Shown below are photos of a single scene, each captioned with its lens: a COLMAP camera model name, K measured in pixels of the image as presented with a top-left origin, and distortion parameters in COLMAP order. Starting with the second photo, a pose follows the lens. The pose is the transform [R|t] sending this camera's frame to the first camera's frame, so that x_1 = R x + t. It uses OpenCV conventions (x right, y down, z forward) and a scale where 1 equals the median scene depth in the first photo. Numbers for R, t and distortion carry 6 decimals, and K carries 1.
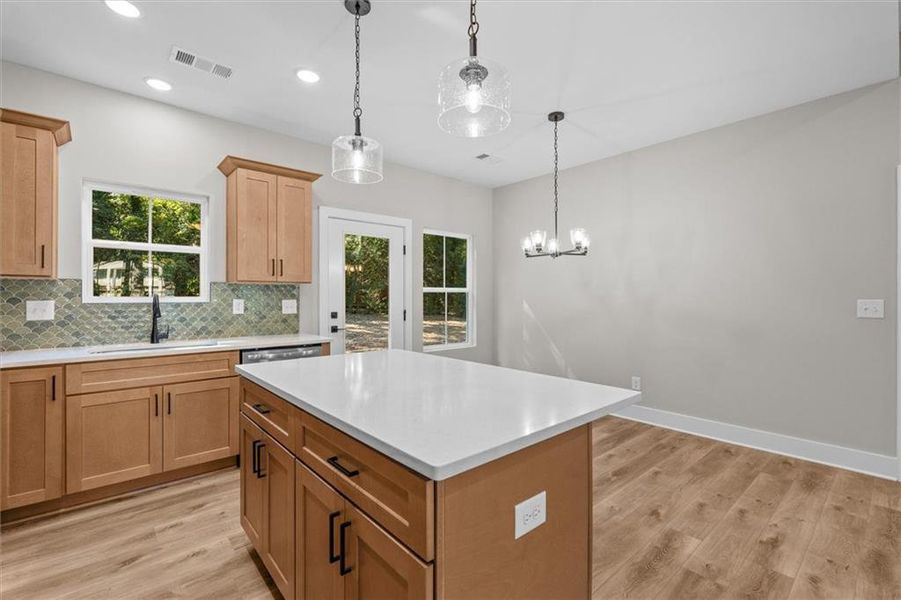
lens RADIAL K [[395.7, 0, 449.7], [0, 395.7, 296.9], [0, 0, 1]] dist [-0.001579, -0.000883]
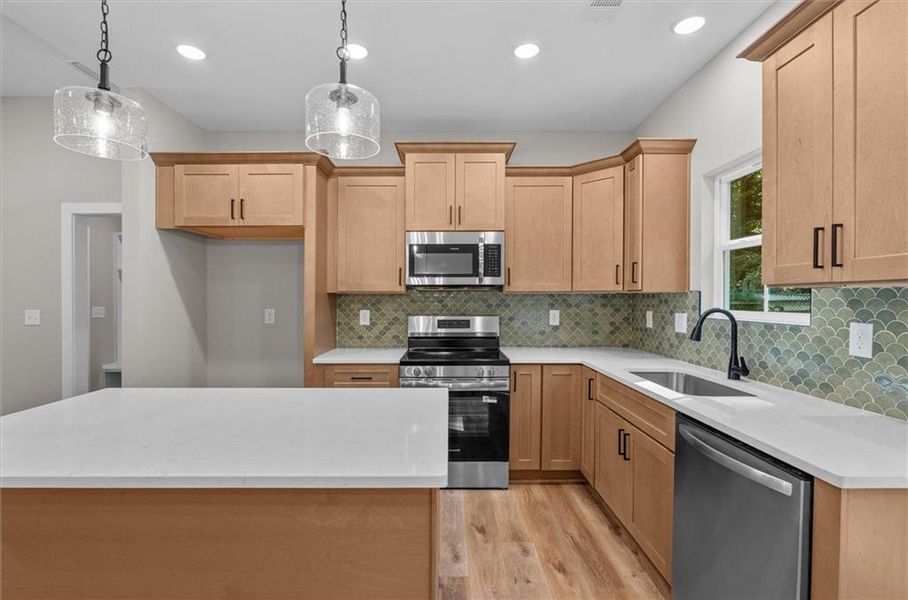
lens RADIAL K [[405.0, 0, 455.8], [0, 405.0, 300.9], [0, 0, 1]] dist [-0.006946, 0.000551]
pose [[-0.647063, 0.006432, -0.762409, 0.105538], [0.002399, 0.999977, 0.006399, -0.024732], [0.762433, 0.002312, -0.647063, 1.011017]]
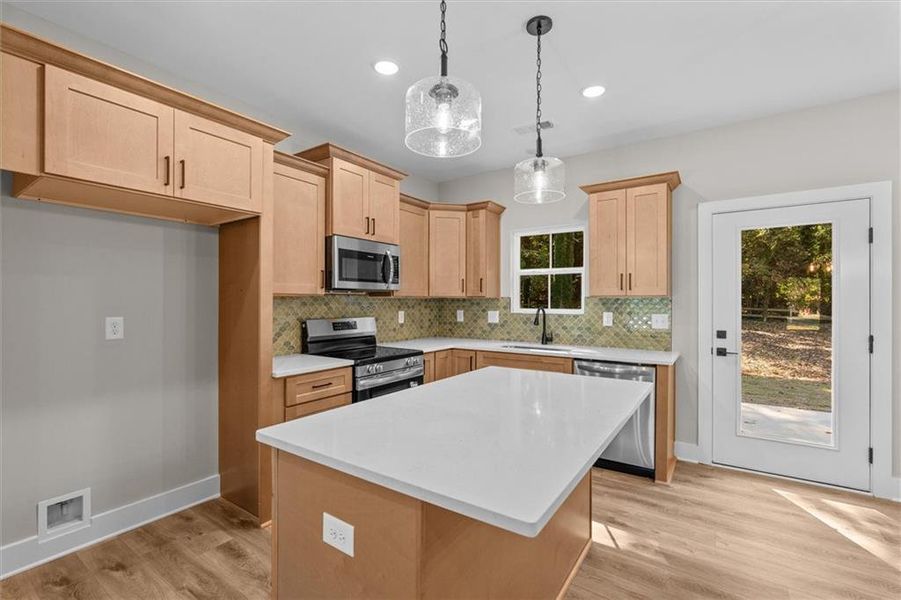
lens RADIAL K [[395.7, 0, 451.0], [0, 395.7, 300.8], [0, 0, 1]] dist [-0.001579, -0.000883]
pose [[0.257231, -0.000338, -0.966350, 0.426467], [-0.001099, 0.999999, -0.000642, -0.025974], [0.966349, 0.001227, 0.257231, 0.330431]]
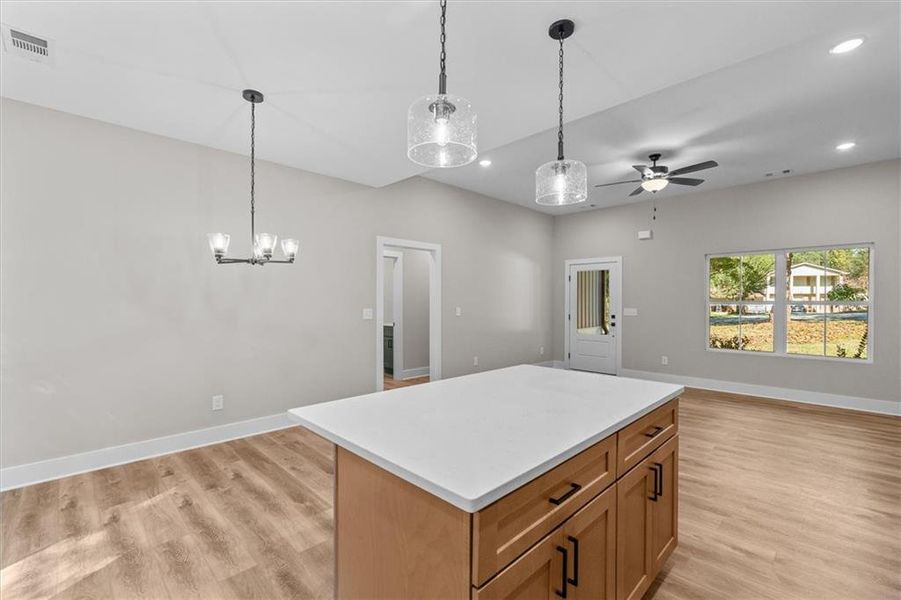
lens RADIAL K [[395.7, 0, 447.3], [0, 395.7, 298.5], [0, 0, 1]] dist [-0.001579, -0.000883]
pose [[-0.055145, -0.001128, 0.998478, -0.592486], [0.000504, 0.999999, 0.001158, -0.030008], [-0.998478, 0.000567, -0.055144, 0.641732]]
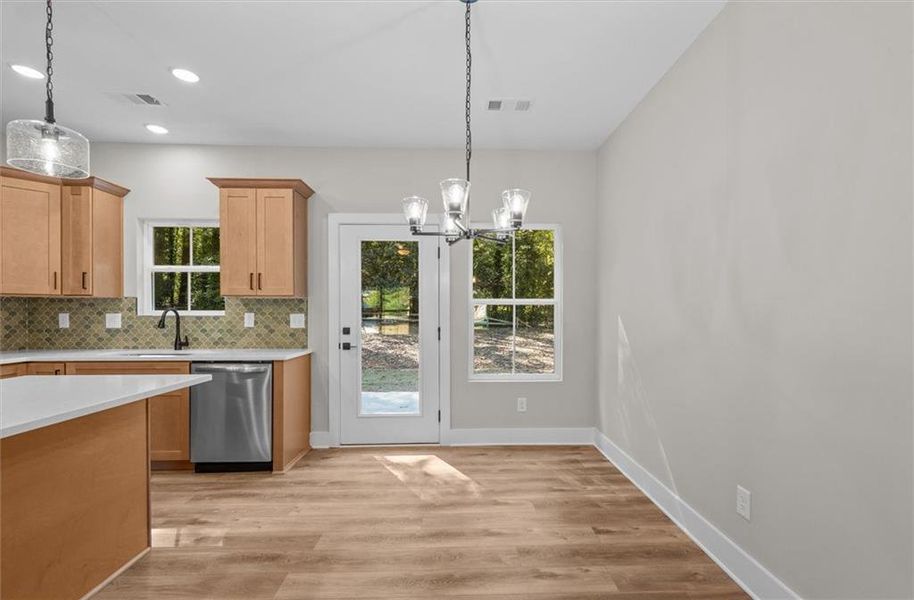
lens RADIAL K [[407.7, 0, 466.6], [0, 407.7, 314.3], [0, 0, 1]] dist [-0.006946, 0.000551]
pose [[0.782315, 0.005339, -0.622860, 0.637646], [-0.000702, 0.999970, 0.007690, 0.000439], [0.622883, -0.005579, 0.782295, 0.546896]]
